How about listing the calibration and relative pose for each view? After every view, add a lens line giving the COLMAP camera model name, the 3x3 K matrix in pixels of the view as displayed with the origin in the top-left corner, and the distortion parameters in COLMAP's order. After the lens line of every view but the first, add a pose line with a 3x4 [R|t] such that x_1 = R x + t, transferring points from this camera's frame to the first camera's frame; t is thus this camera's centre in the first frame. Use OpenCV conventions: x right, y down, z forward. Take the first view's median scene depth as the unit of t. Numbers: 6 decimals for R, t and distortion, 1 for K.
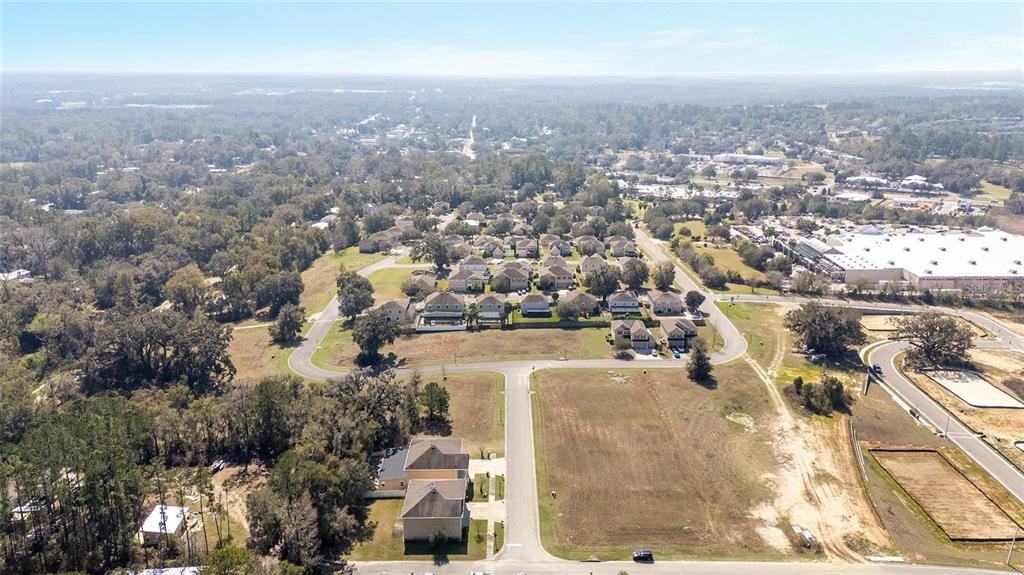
lens RADIAL K [[762.3, 0, 512.0], [0, 762.3, 289.1], [0, 0, 1]] dist [0.052104, -0.024350]
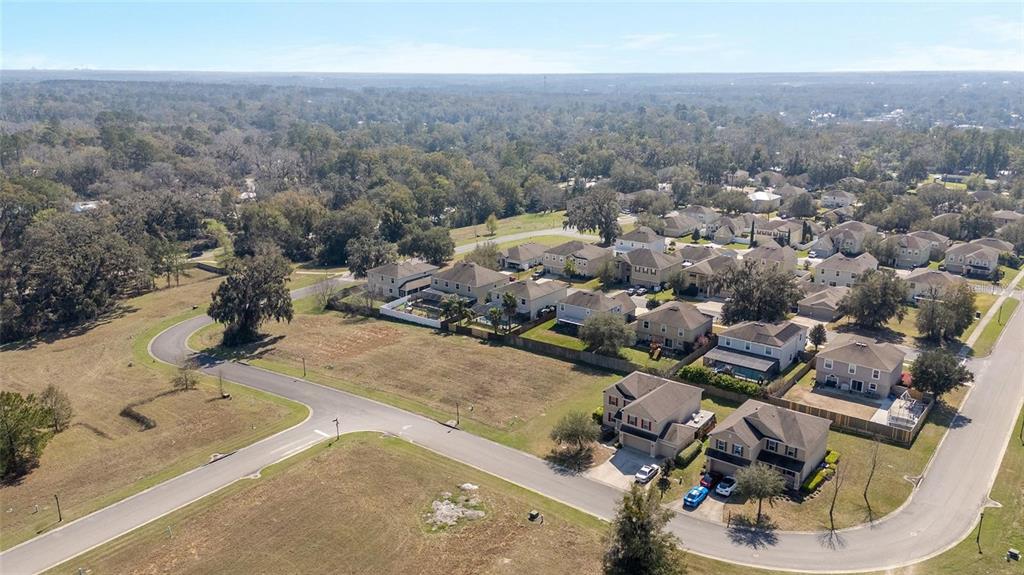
lens RADIAL K [[762.3, 0, 503.4], [0, 762.3, 292.8], [0, 0, 1]] dist [0.052104, -0.024350]
pose [[0.786964, 0.173530, -0.592093, 0.257841], [-0.168849, 0.983572, 0.063843, -0.013849], [0.593445, 0.049732, 0.803337, 0.487726]]
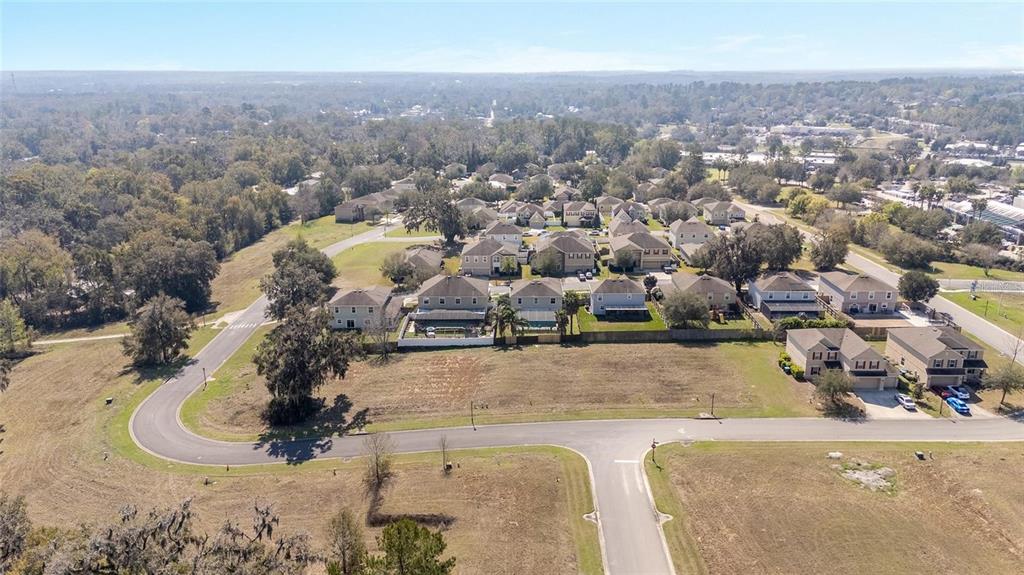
lens RADIAL K [[762.3, 0, 517.3], [0, 762.3, 281.1], [0, 0, 1]] dist [0.052104, -0.024350]
pose [[0.999828, -0.000370, -0.018519, -0.028653], [0.000329, 0.999997, -0.002243, 0.008878], [0.018520, 0.002236, 0.999826, 0.402945]]
